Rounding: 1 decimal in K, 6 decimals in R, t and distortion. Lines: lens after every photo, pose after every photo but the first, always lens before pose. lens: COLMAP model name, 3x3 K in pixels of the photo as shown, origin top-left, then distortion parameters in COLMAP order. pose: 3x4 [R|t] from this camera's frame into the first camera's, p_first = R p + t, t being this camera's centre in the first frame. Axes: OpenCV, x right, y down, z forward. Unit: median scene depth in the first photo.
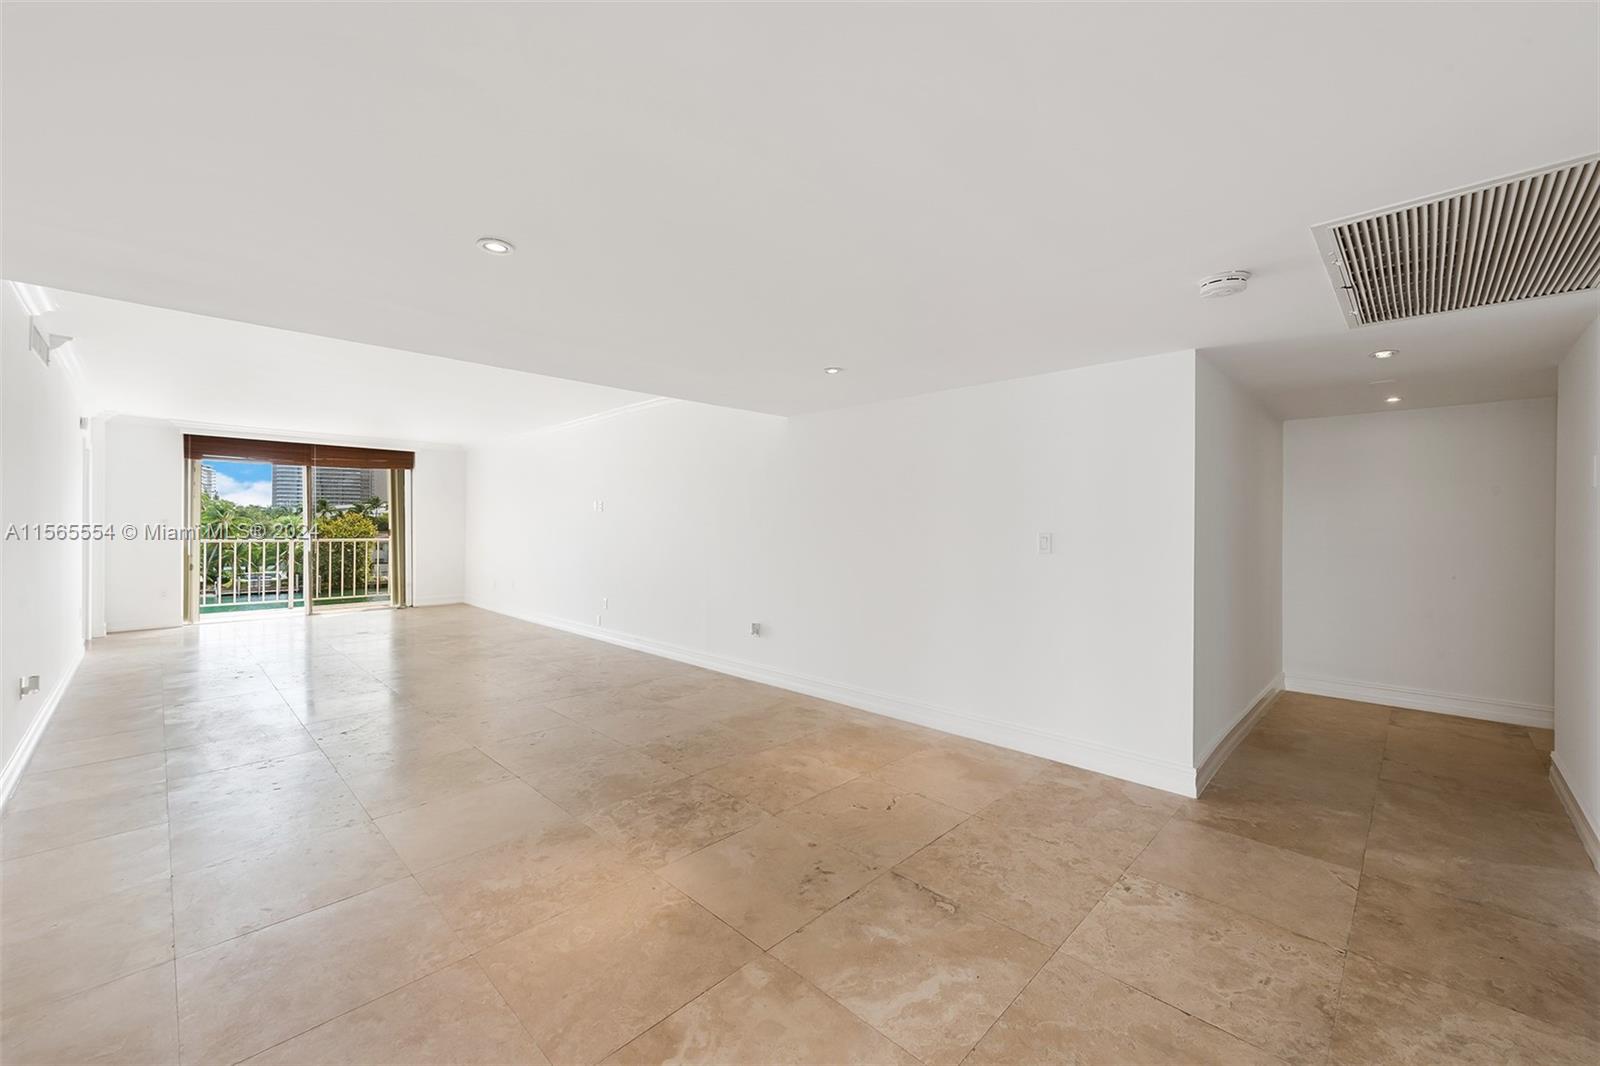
lens RADIAL K [[633.1, 0, 801.2], [0, 633.1, 526.7], [0, 0, 1]] dist [0.009632, -0.002555]
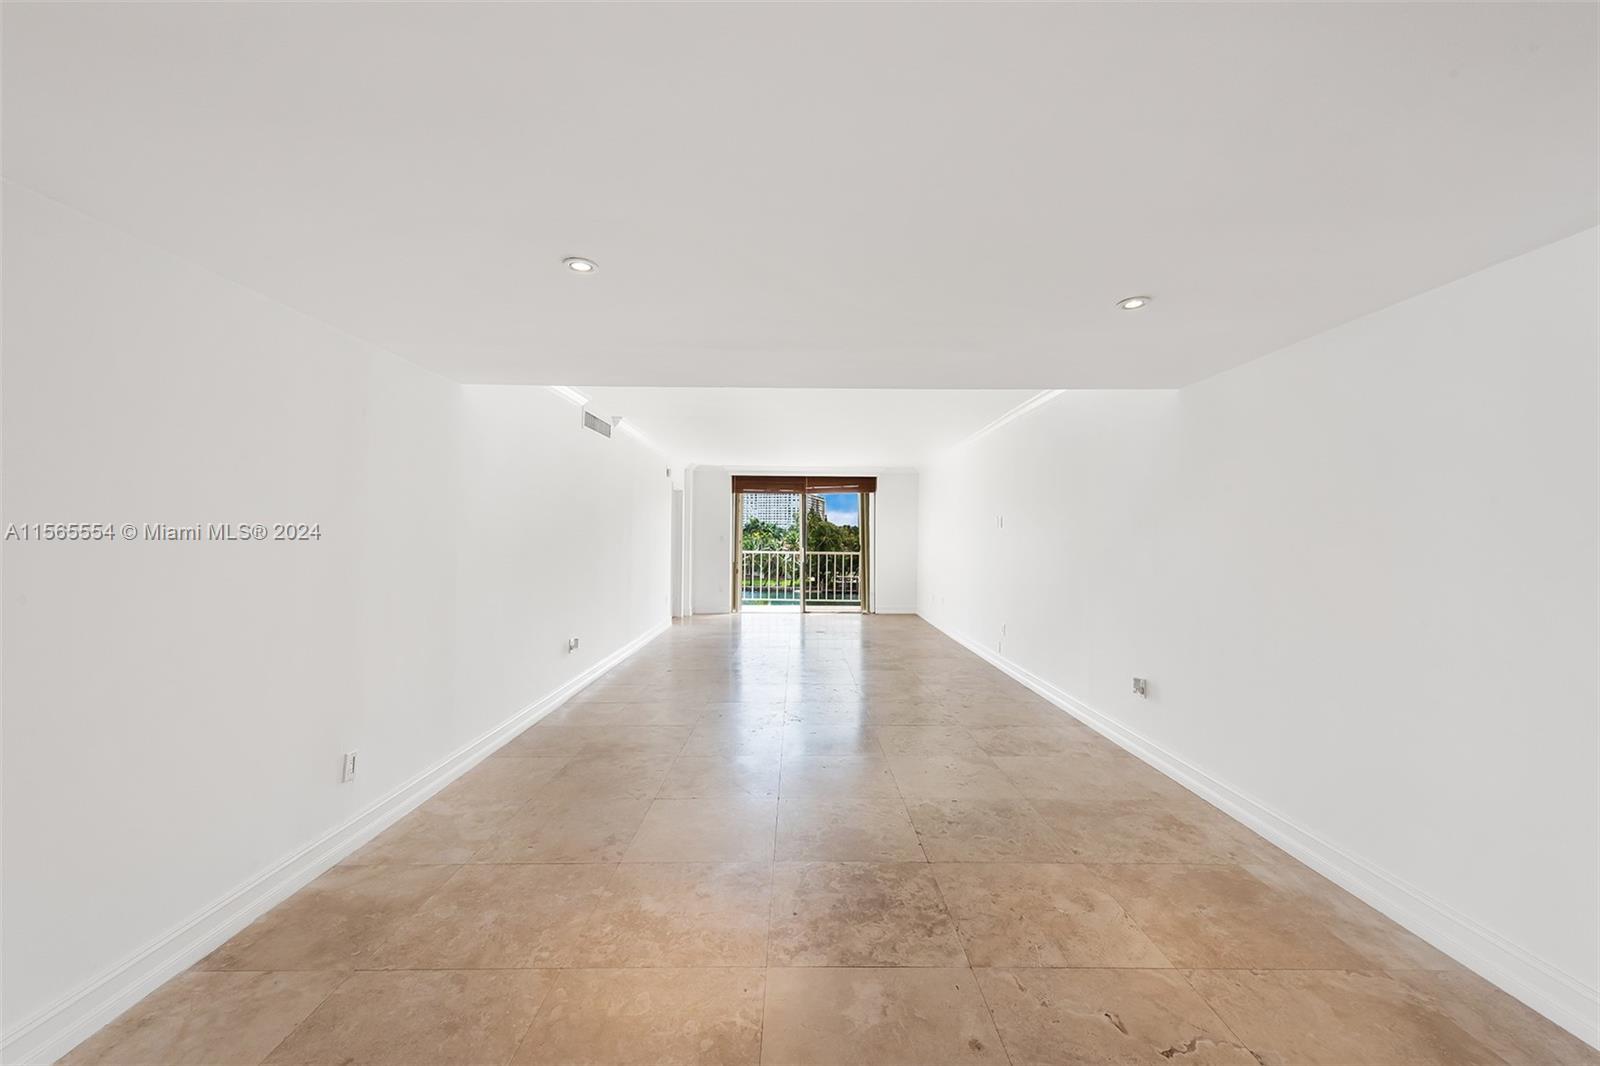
lens RADIAL K [[633.1, 0, 795.2], [0, 633.1, 531.3], [0, 0, 1]] dist [0.009632, -0.002555]
pose [[0.700765, -0.005831, -0.713368, 0.216533], [-0.007772, 0.999845, -0.015807, -0.002972], [0.713350, 0.016622, 0.700611, 0.254160]]
